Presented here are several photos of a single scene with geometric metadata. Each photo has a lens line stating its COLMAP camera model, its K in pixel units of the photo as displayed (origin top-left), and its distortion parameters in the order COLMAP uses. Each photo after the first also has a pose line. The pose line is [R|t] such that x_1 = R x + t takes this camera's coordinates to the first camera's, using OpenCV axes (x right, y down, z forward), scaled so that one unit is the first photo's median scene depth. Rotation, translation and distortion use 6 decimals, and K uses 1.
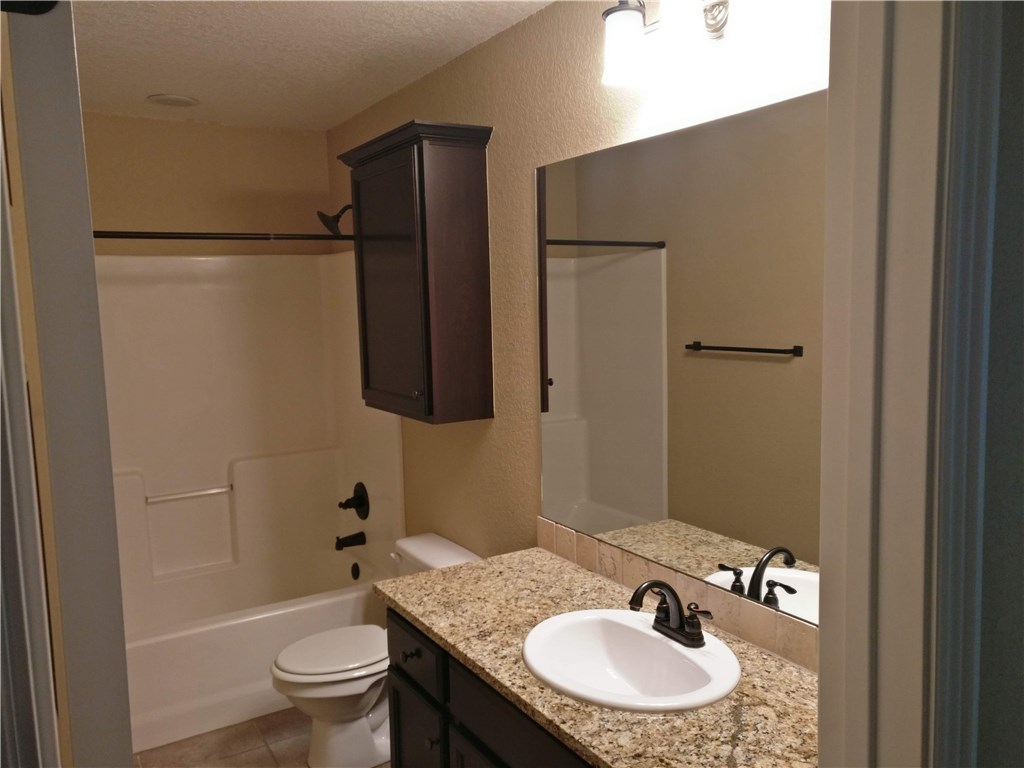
lens RADIAL K [[826.1, 0, 512.4], [0, 826.1, 408.1], [0, 0, 1]] dist [-0.004764, 0.068815]
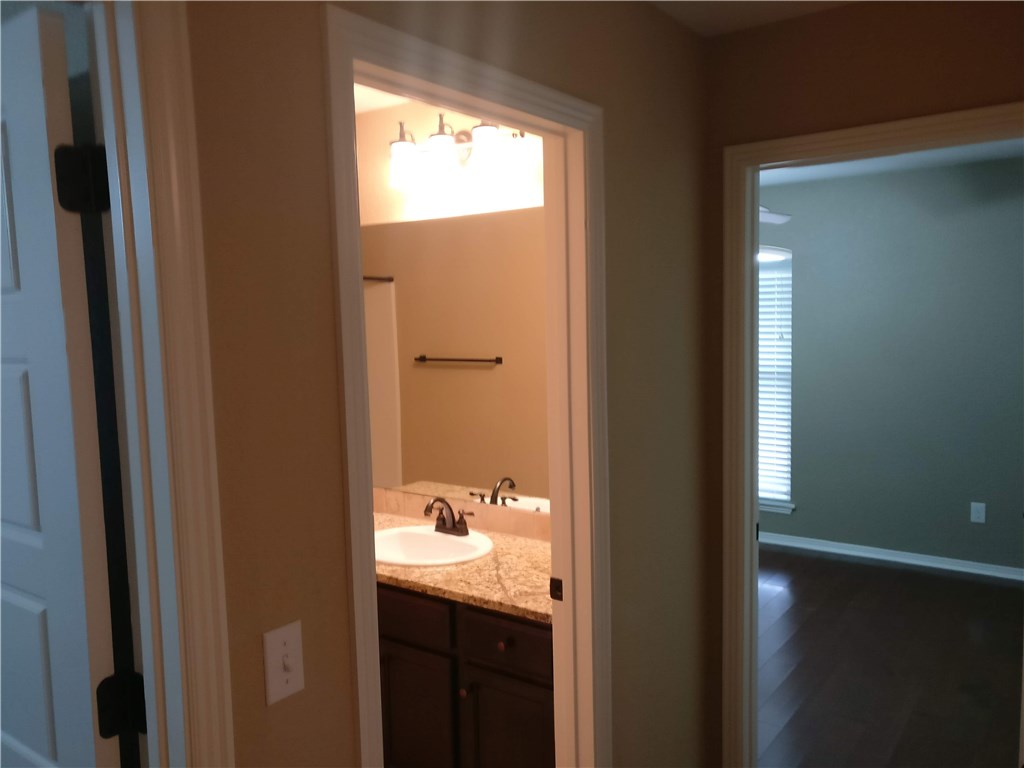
lens RADIAL K [[841.0, 0, 521.6], [0, 841.0, 385.2], [0, 0, 1]] dist [-0.003789, 0.070088]
pose [[0.922331, -0.022071, 0.385769, -0.303437], [0.043558, 0.997942, -0.047047, 0.074731], [-0.383937, 0.060197, 0.921395, -0.580541]]
